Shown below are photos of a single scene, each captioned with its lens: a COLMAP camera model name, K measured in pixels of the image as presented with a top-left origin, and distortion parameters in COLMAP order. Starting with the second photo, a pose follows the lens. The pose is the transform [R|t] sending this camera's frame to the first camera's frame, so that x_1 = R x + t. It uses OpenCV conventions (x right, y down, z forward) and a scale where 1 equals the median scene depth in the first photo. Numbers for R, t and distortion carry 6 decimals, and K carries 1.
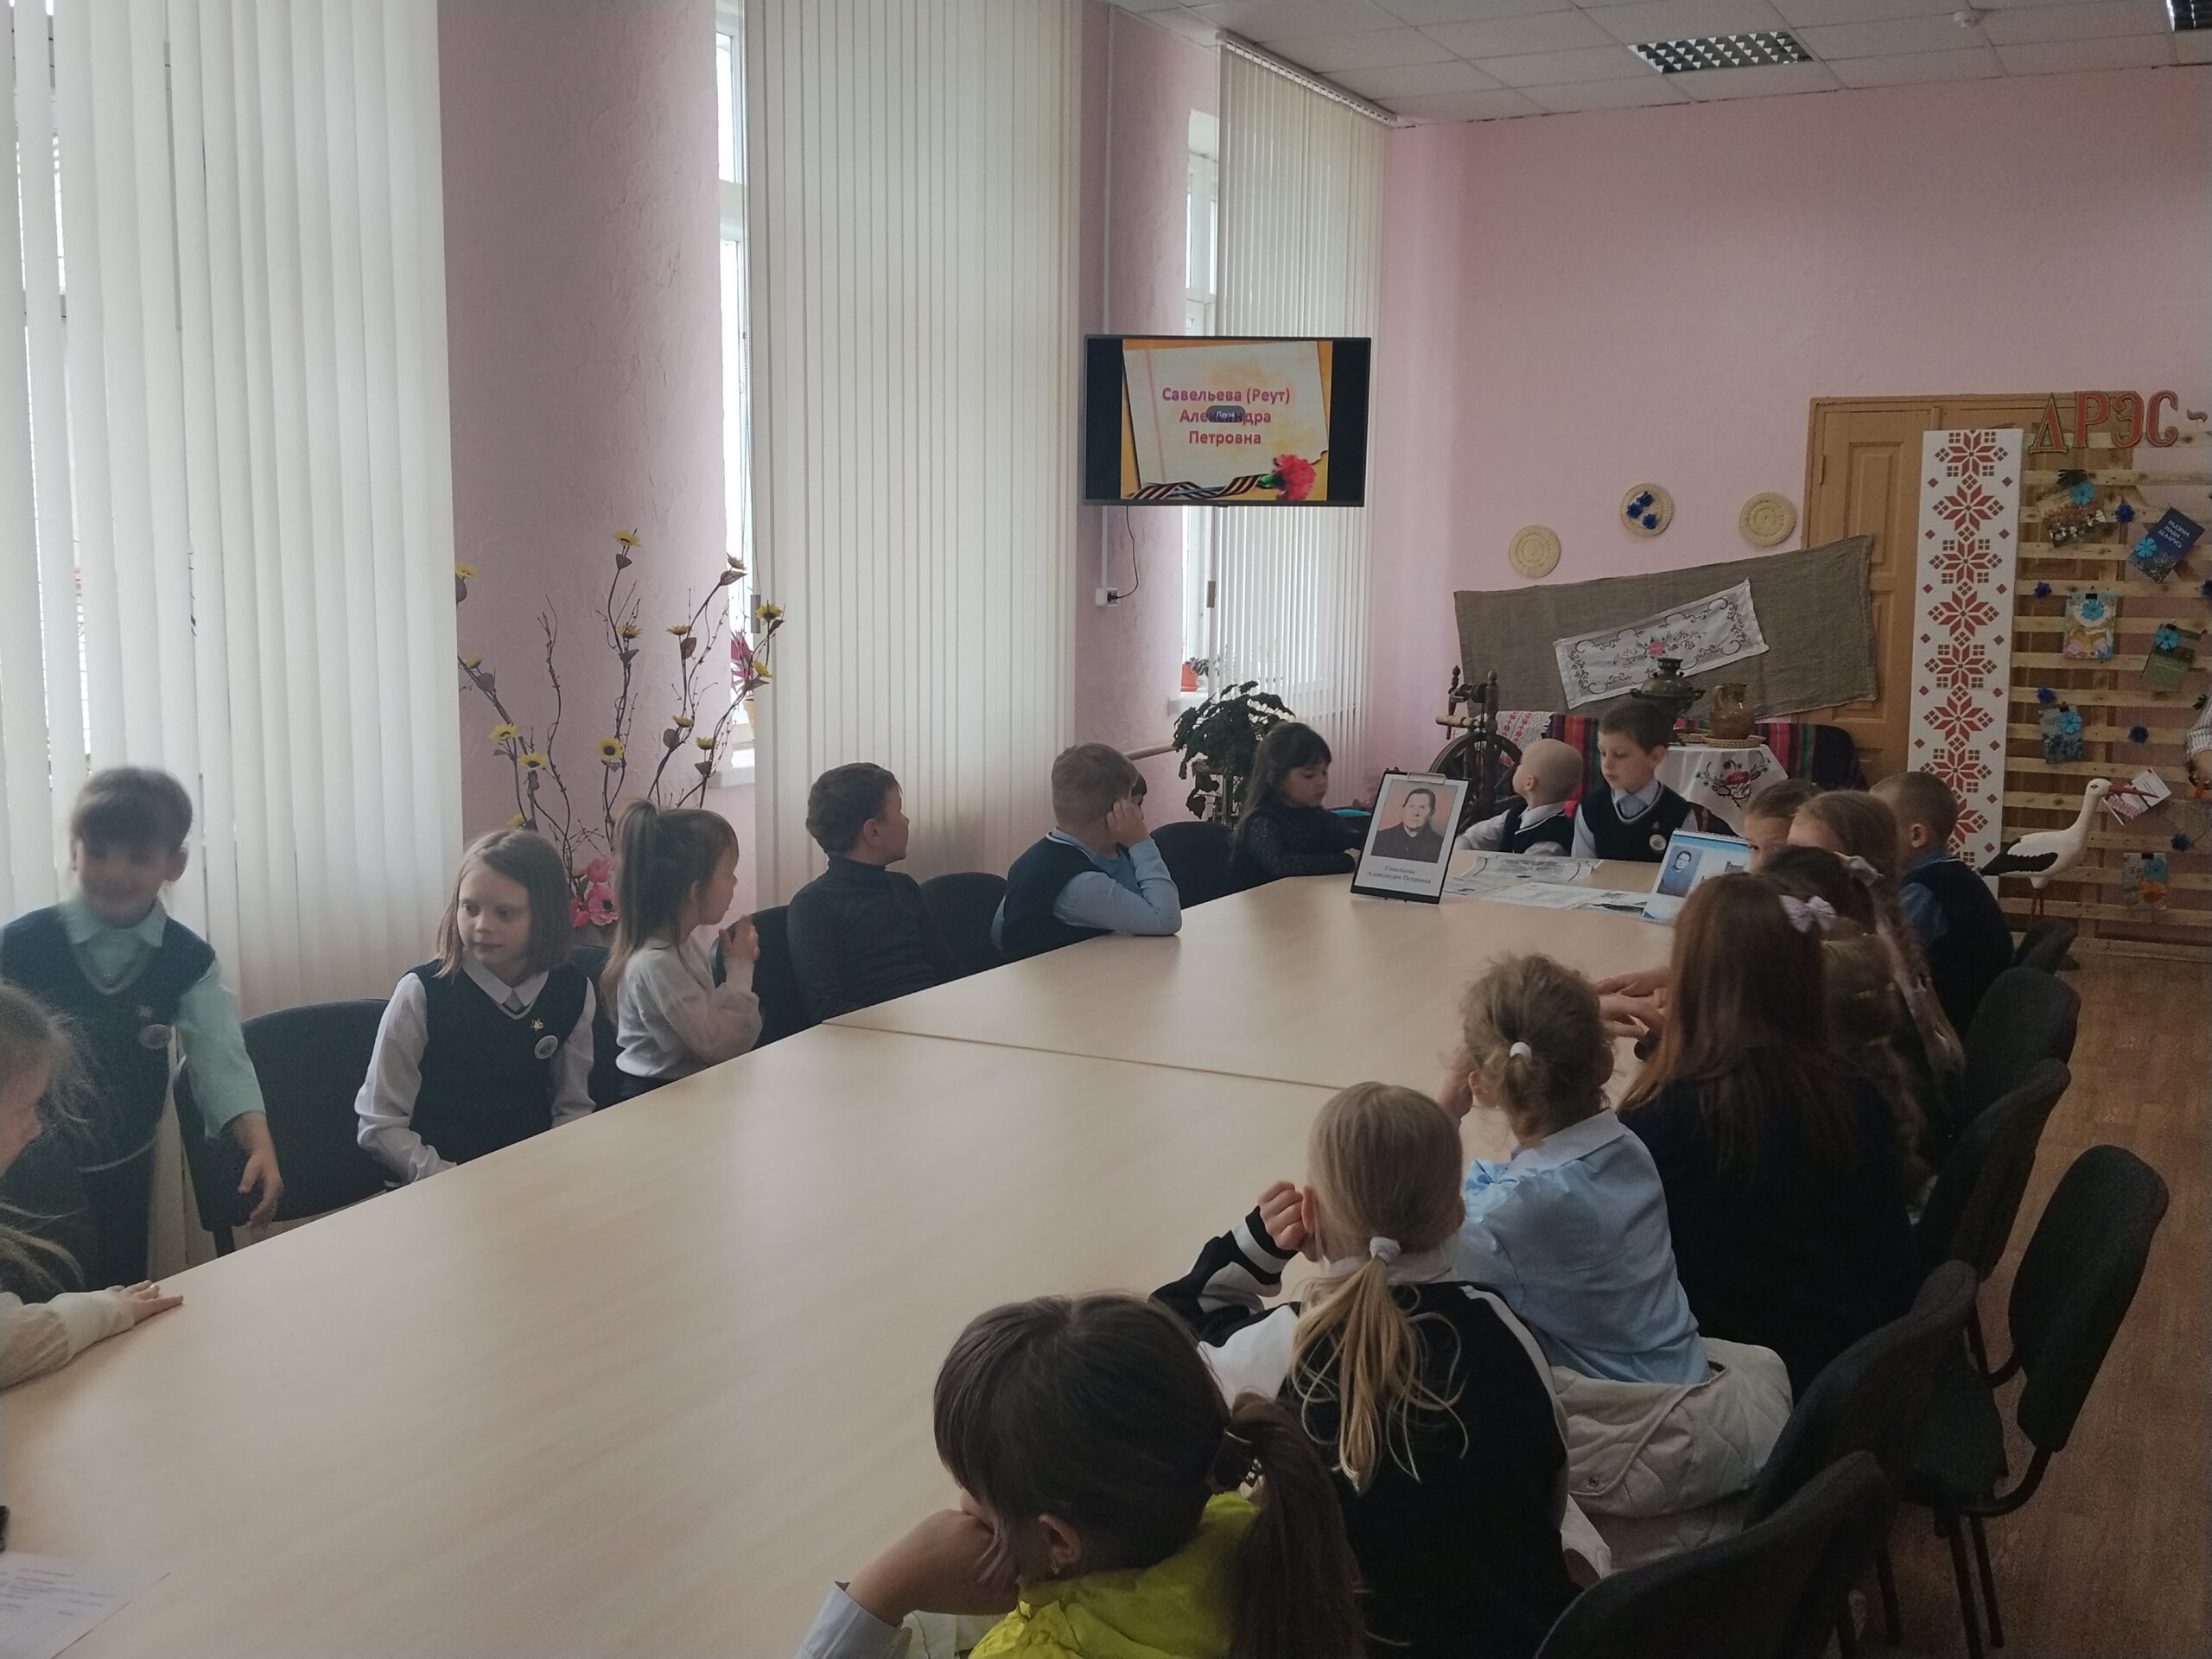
lens RADIAL K [[2144.0, 0, 1096.7], [0, 2144.0, 867.7], [0, 0, 1]] dist [0.080356, -0.164414]
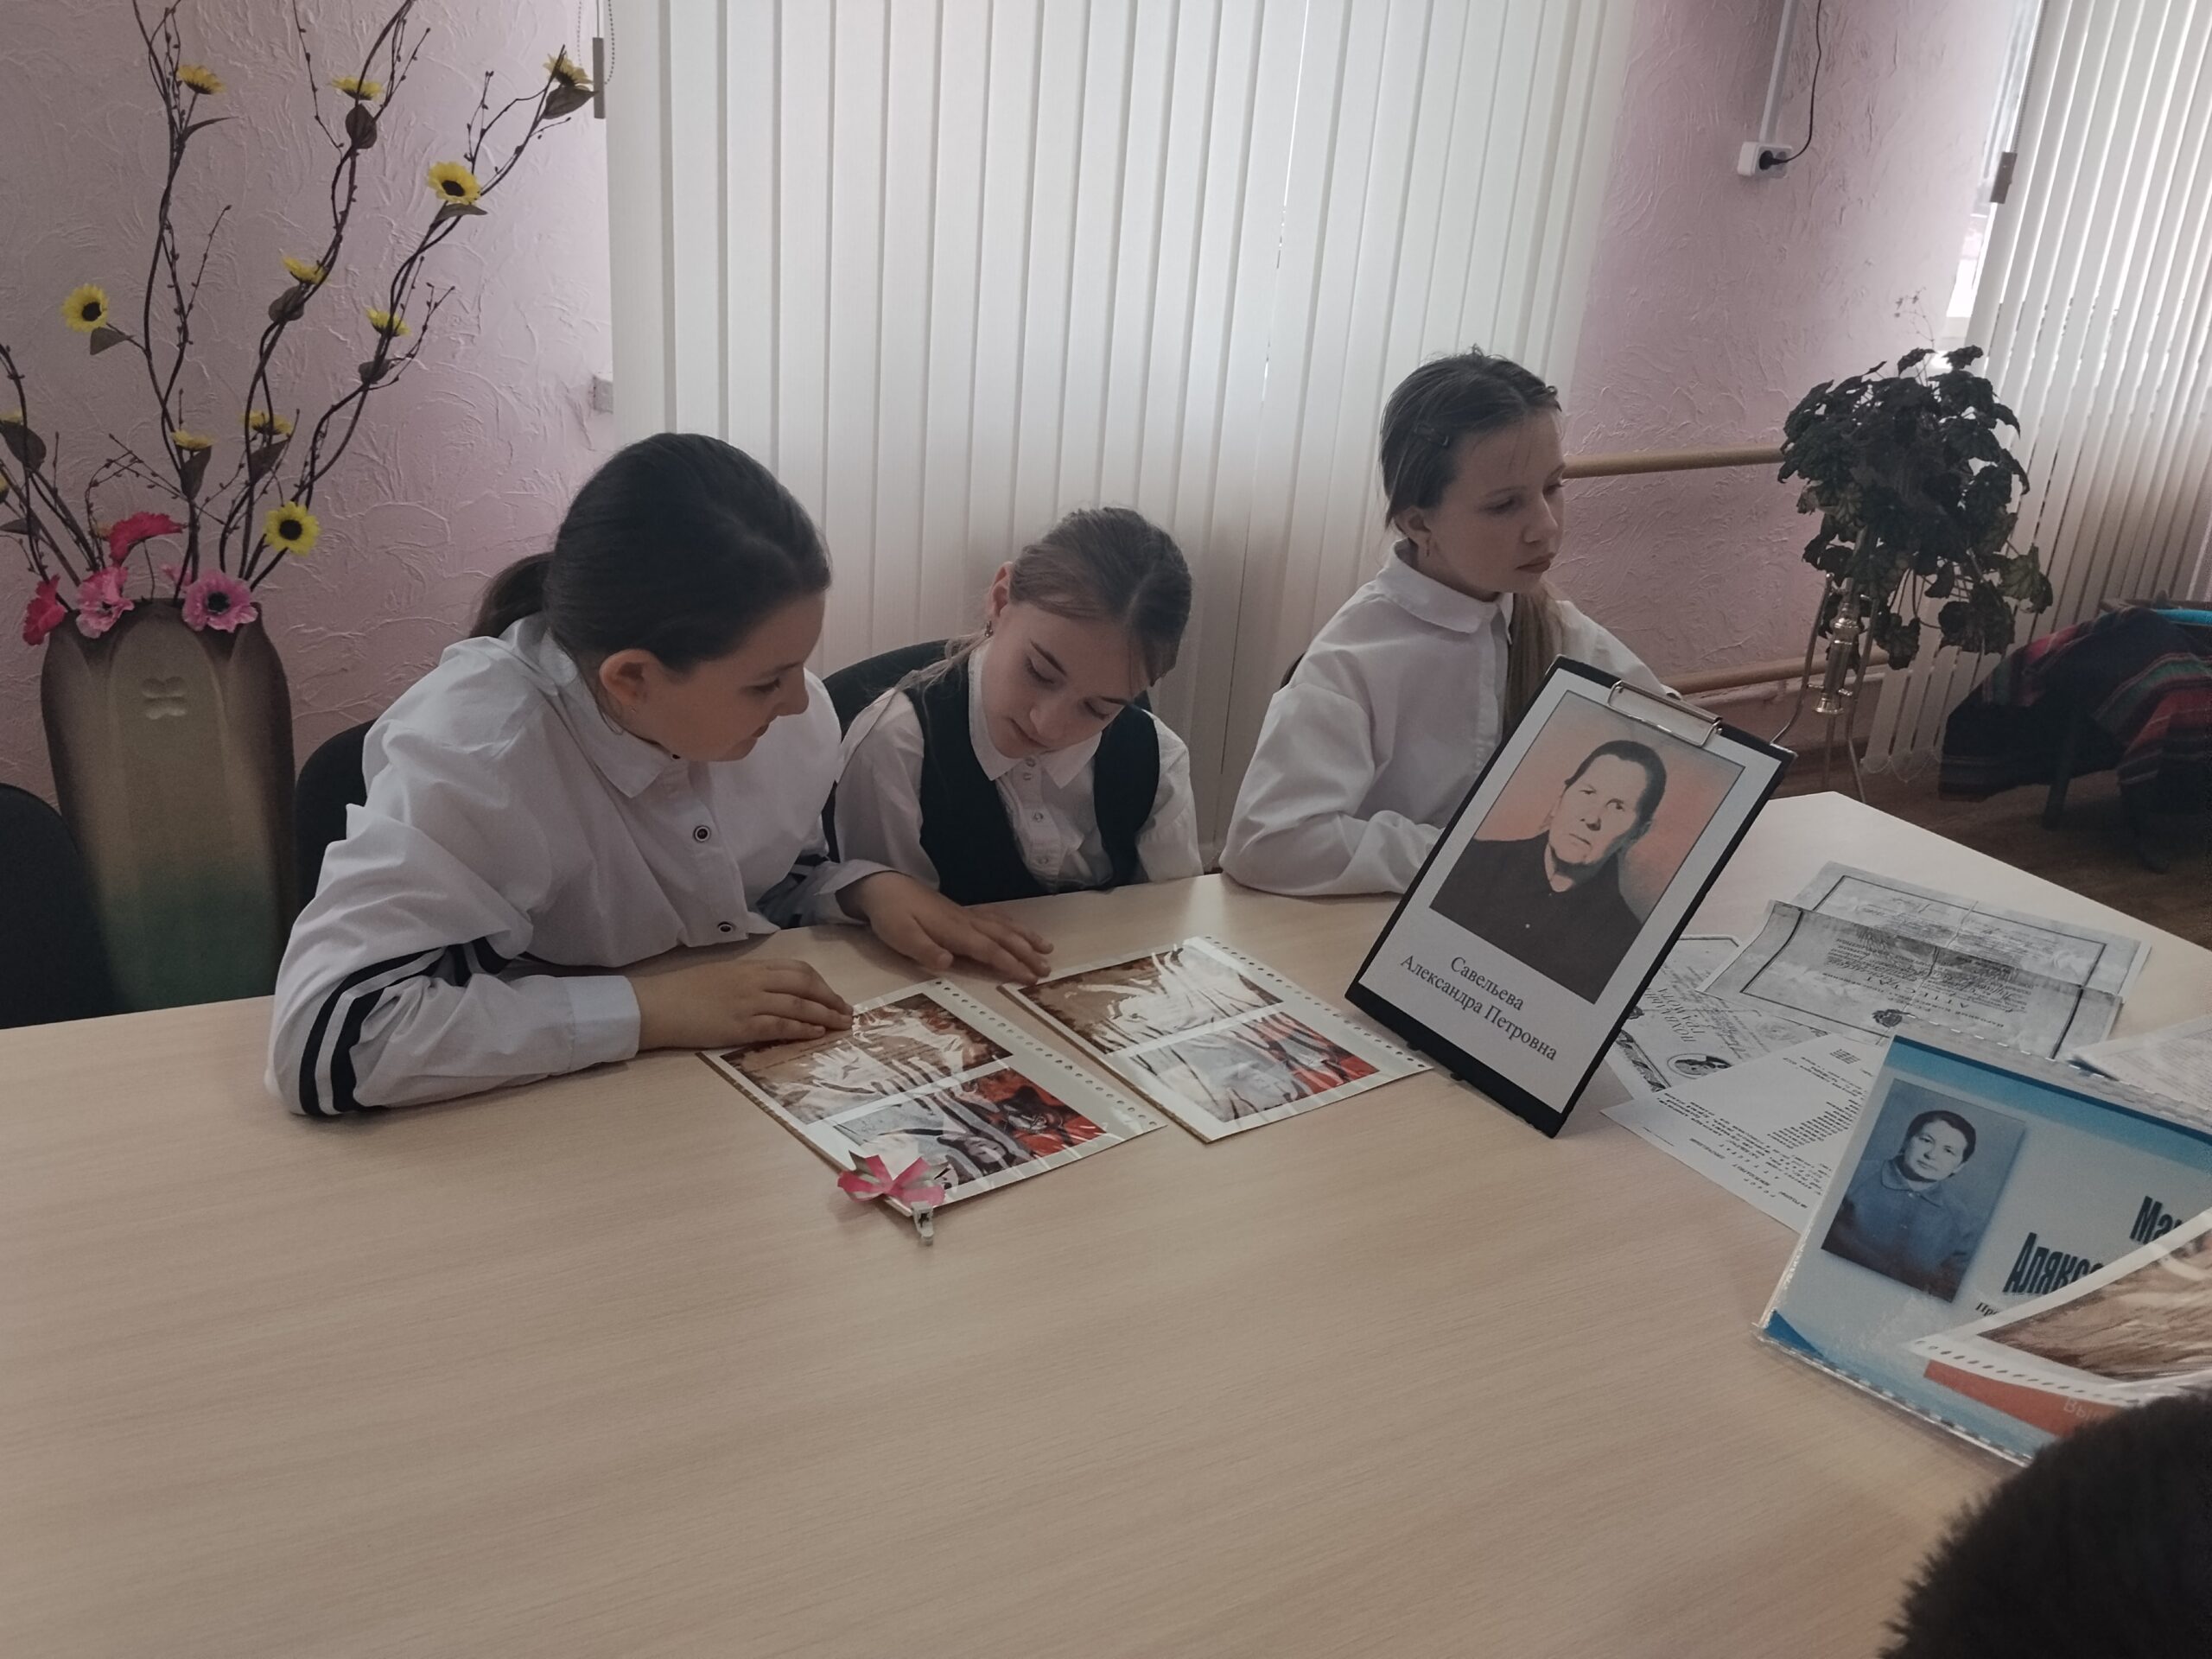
lens RADIAL K [[1855.3, 0, 1104.3], [0, 1855.3, 861.0], [0, 0, 1]] dist [0.079898, -0.179020]
pose [[0.834378, 0.254195, -0.489080, 0.214687], [-0.144398, 0.957127, 0.251113, -0.073750], [0.531943, -0.138901, 0.835310, 0.714262]]
